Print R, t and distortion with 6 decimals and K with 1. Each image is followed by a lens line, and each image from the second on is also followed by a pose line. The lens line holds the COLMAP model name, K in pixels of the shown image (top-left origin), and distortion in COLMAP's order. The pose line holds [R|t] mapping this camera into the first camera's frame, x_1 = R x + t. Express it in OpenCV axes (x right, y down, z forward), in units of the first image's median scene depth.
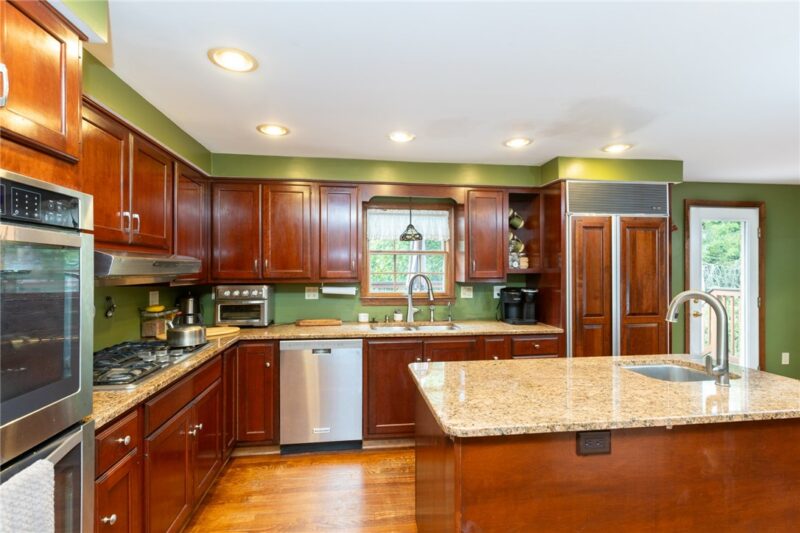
lens RADIAL K [[371.9, 0, 400.0], [0, 371.9, 266.5], [0, 0, 1]] dist [0.001657, 0.000319]
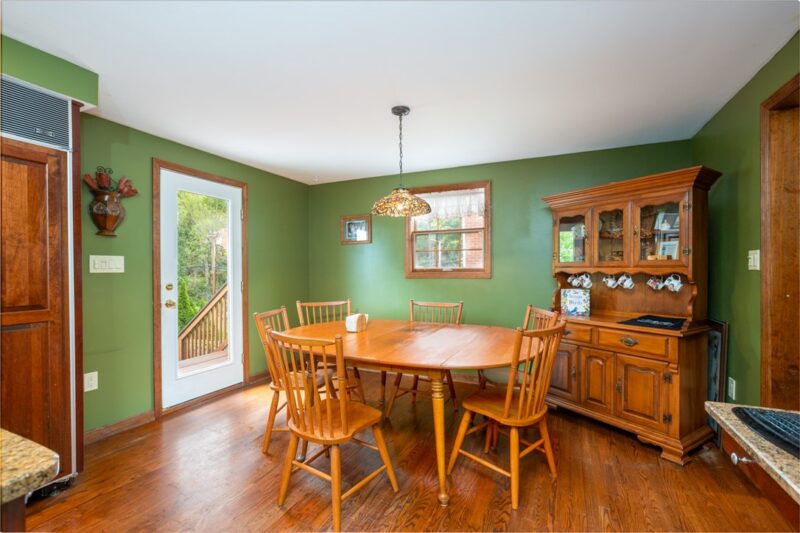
lens RADIAL K [[359.7, 0, 400.3], [0, 359.7, 270.9], [0, 0, 1]] dist [-0.022685, 0.000433]
pose [[0.543622, -0.002904, 0.839325, 0.519183], [-0.002078, 0.999986, 0.004805, 0.064162], [-0.839328, -0.004356, 0.543608, 0.198759]]
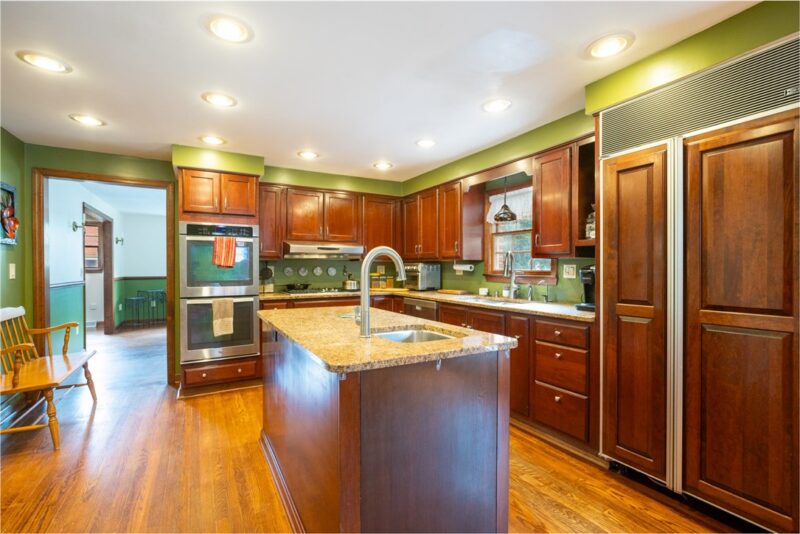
lens RADIAL K [[359.7, 0, 400.3], [0, 359.7, 271.4], [0, 0, 1]] dist [-0.022685, 0.000433]
pose [[0.376370, 0.008555, -0.926430, 0.907415], [0.005306, 0.999921, 0.011390, 0.064964], [0.926454, -0.009202, 0.376295, 0.362816]]
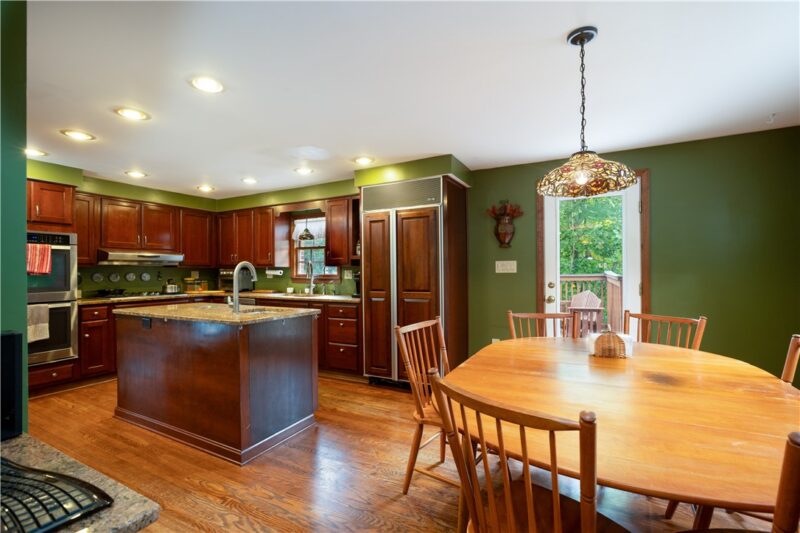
lens RADIAL K [[359.7, 0, 400.3], [0, 359.7, 270.9], [0, 0, 1]] dist [-0.022685, 0.000433]
pose [[0.816723, -0.006093, -0.576998, 1.243853], [0.009728, 0.999948, 0.003209, 0.059784], [0.576948, -0.008234, 0.816739, 0.033137]]
